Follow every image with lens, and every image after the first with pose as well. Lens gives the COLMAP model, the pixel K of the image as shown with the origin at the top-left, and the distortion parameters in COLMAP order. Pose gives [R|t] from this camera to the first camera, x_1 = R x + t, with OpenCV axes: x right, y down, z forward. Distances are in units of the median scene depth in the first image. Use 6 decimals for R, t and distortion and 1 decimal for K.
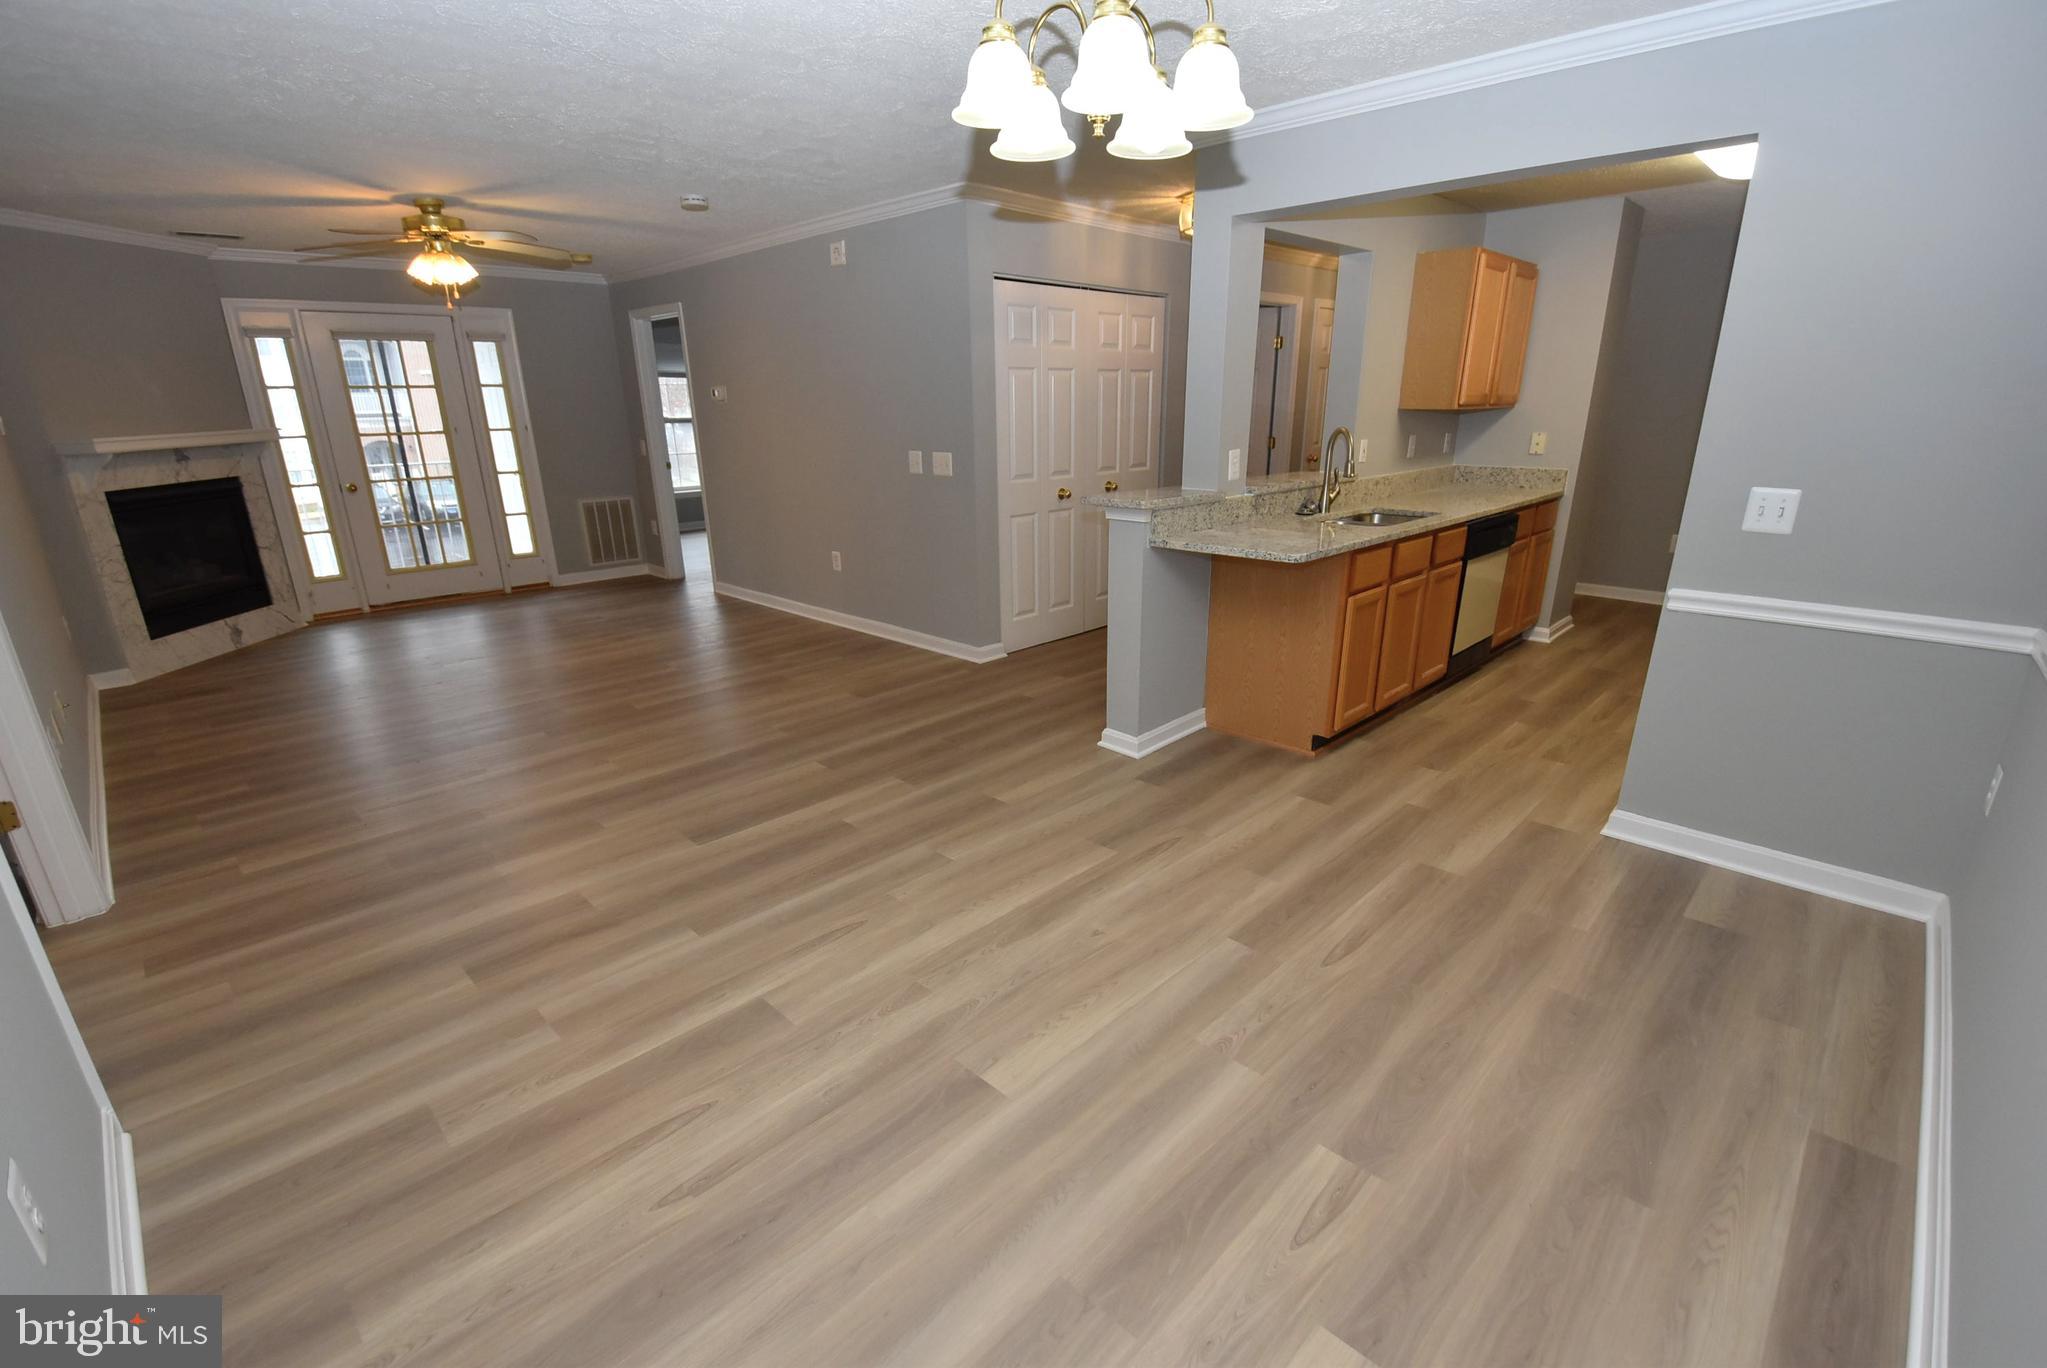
lens RADIAL K [[896.6, 0, 1027.1], [0, 896.6, 707.7], [0, 0, 1]] dist [0.019460, -0.026391]
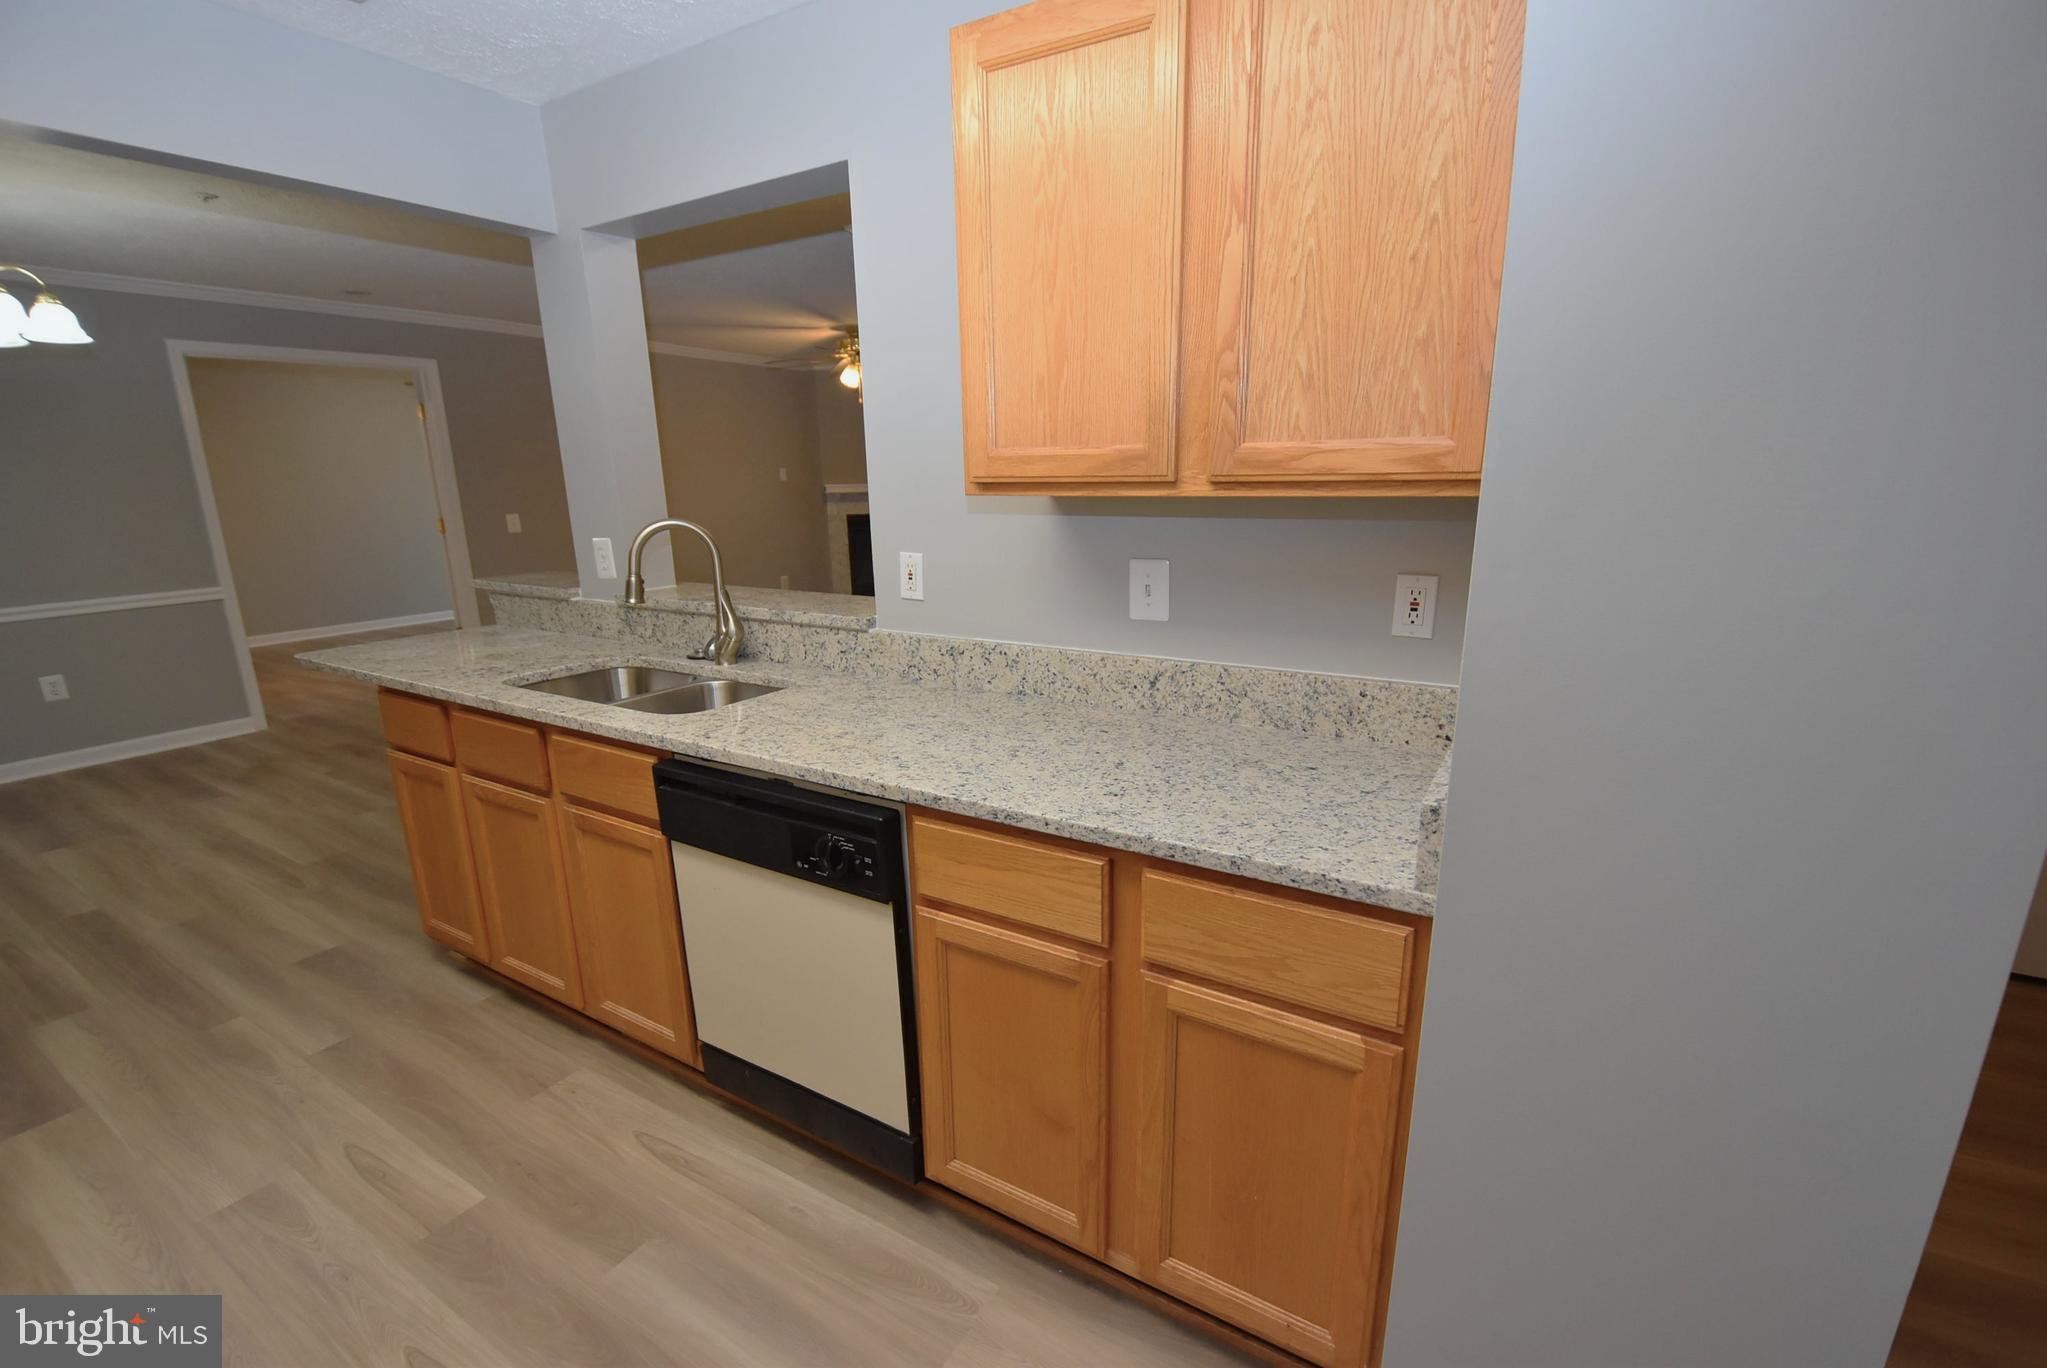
lens RADIAL K [[896.6, 0, 1027.1], [0, 896.6, 707.7], [0, 0, 1]] dist [0.019460, -0.026391]
pose [[0.224113, 0.253542, -0.941005, 0.879235], [-0.304341, 0.935484, 0.179571, -0.337178], [0.925824, 0.246142, 0.286817, 0.978253]]
